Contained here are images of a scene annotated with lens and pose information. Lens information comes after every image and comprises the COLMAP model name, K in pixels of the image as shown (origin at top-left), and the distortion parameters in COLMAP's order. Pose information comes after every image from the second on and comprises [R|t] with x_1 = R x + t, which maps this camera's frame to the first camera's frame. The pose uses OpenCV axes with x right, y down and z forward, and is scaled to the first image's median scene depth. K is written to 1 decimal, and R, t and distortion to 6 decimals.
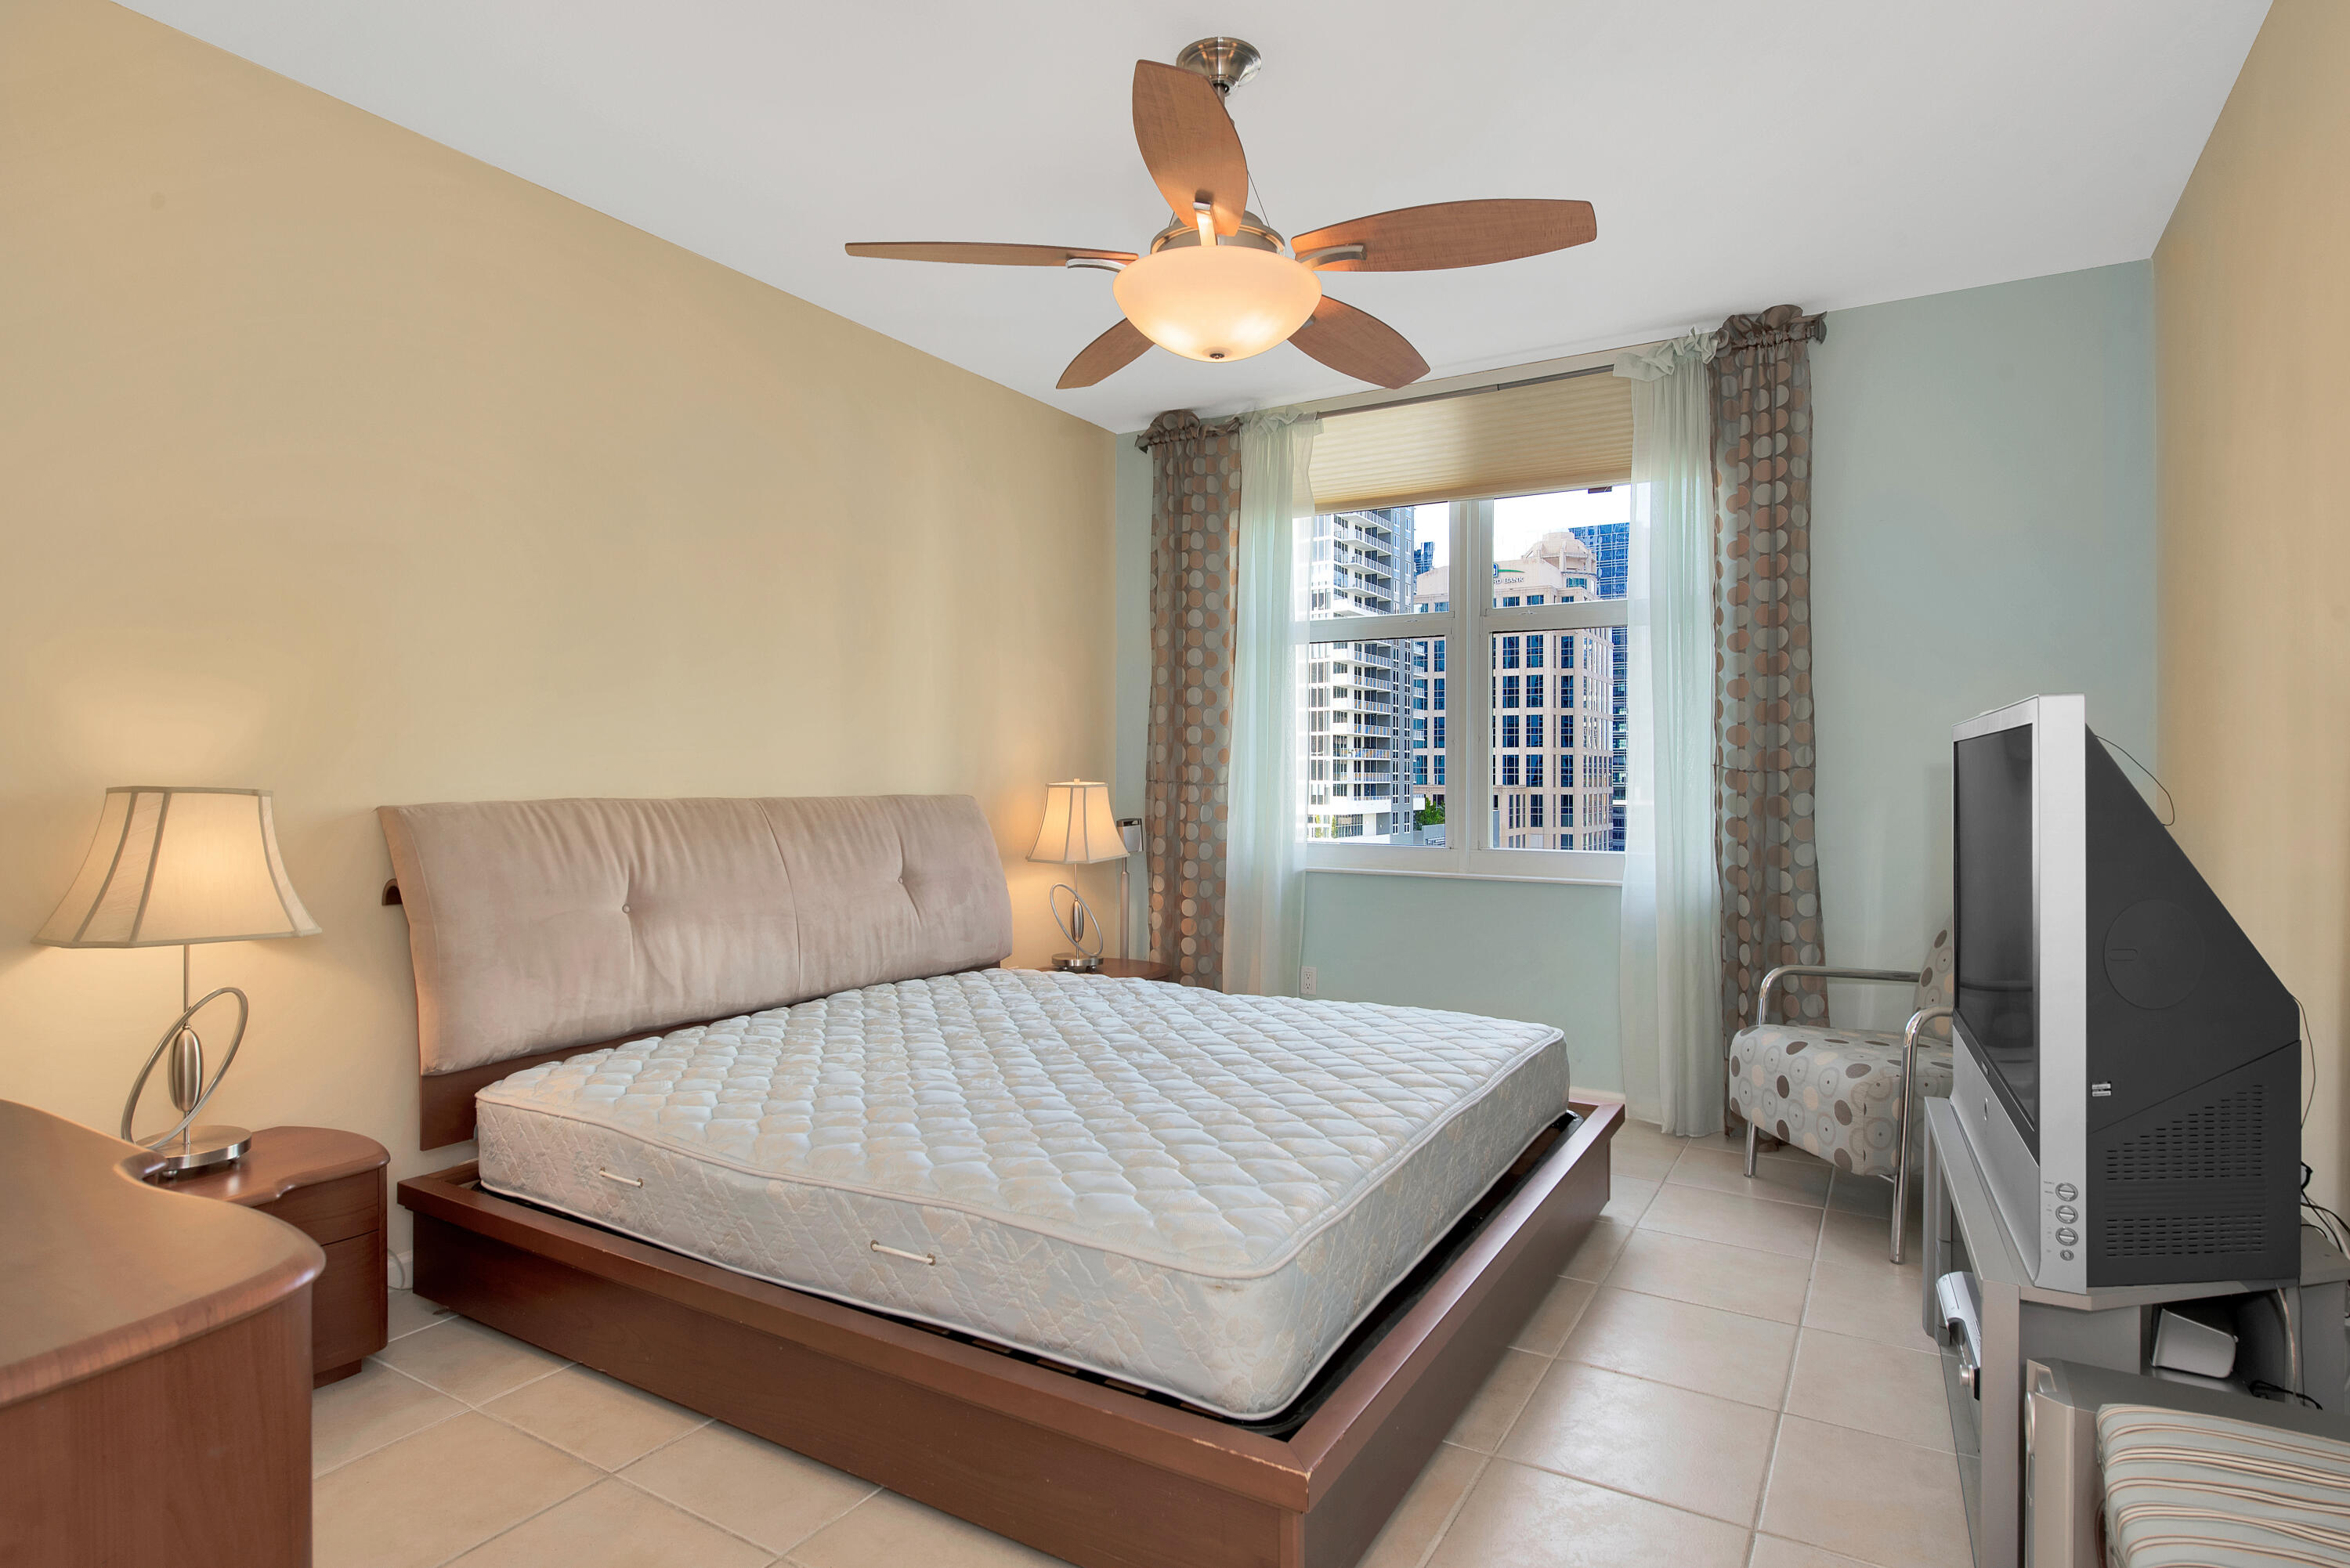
lens RADIAL K [[1216.7, 0, 1175.0], [0, 1216.7, 784.0], [0, 0, 1]] dist [-0.000234, -0.000388]
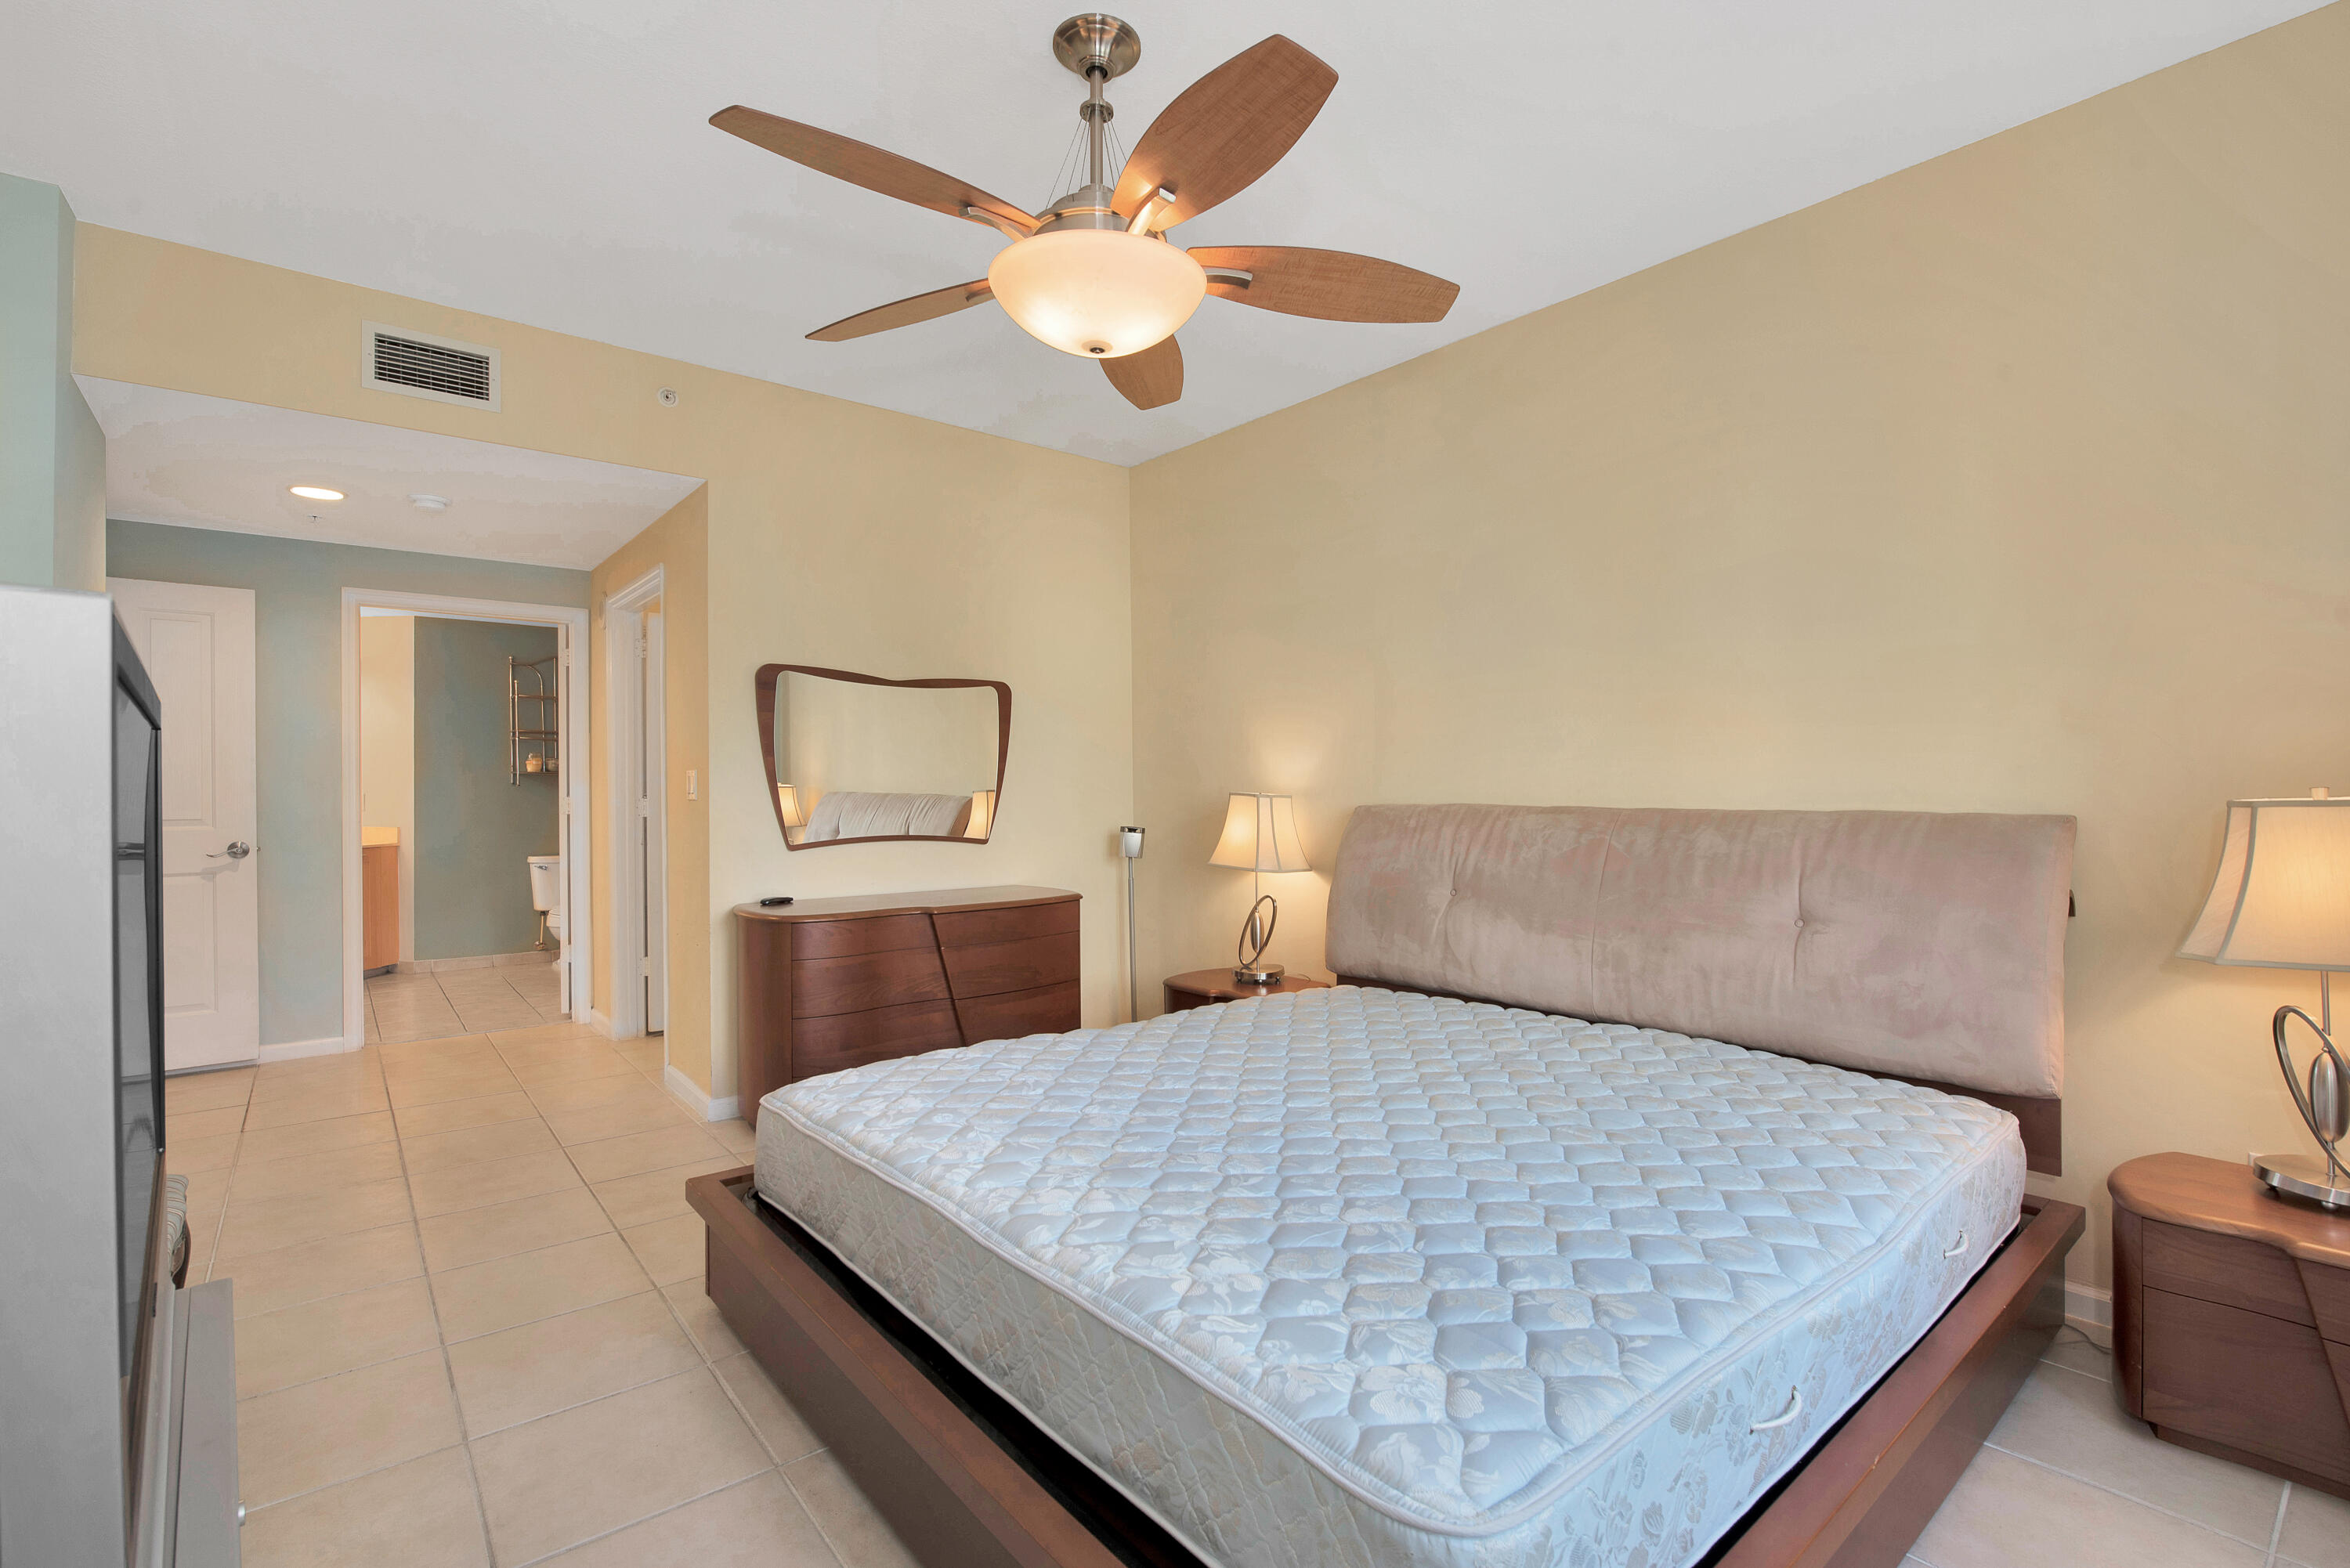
lens RADIAL K [[1040.7, 0, 1177.9], [0, 1040.7, 802.0], [0, 0, 1]] dist [-0.008271, -0.000866]
pose [[-0.346962, 0.001887, -0.937877, 0.631659], [-0.003660, 0.999988, 0.003366, 0.007404], [0.937872, 0.004600, -0.346951, 1.080101]]
